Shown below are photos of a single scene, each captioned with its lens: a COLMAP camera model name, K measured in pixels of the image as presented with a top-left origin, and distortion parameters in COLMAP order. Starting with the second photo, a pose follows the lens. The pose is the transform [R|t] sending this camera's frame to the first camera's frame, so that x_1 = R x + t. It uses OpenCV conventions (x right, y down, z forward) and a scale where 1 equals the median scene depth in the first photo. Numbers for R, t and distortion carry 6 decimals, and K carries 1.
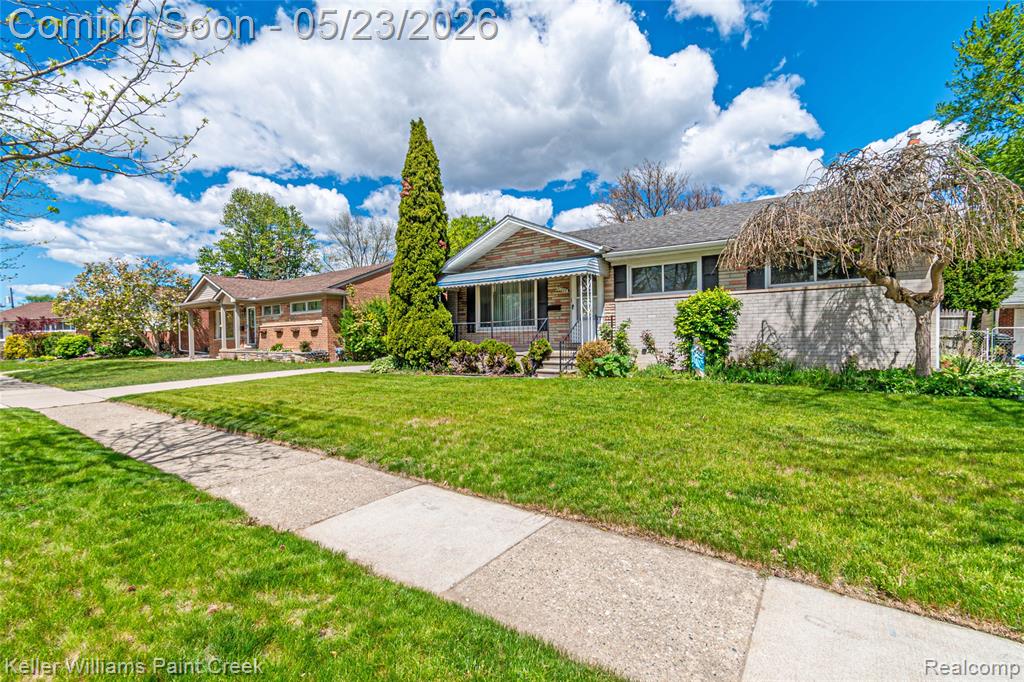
lens RADIAL K [[457.5, 0, 512.0], [0, 457.5, 341.0], [0, 0, 1]] dist [0.000615, 0.000112]
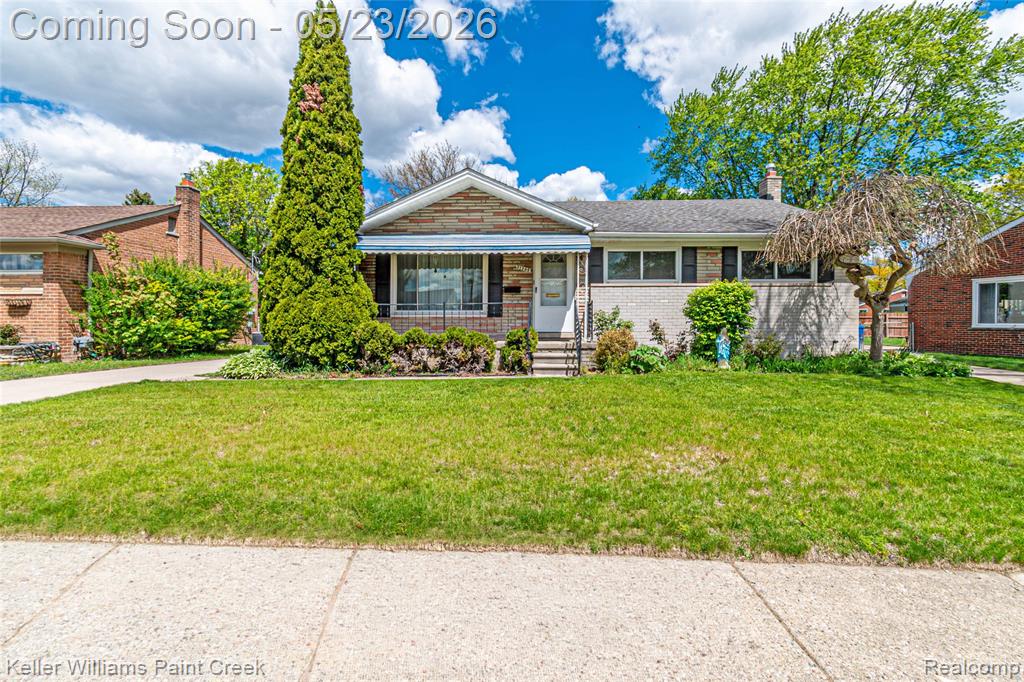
lens RADIAL K [[461.4, 0, 509.7], [0, 461.4, 320.9], [0, 0, 1]] dist [0.001082, 0.000326]
pose [[0.832780, 0.015657, 0.553382, -0.367497], [-0.009189, 0.999853, -0.014460, -0.003203], [-0.553527, 0.006957, 0.832802, 0.293934]]
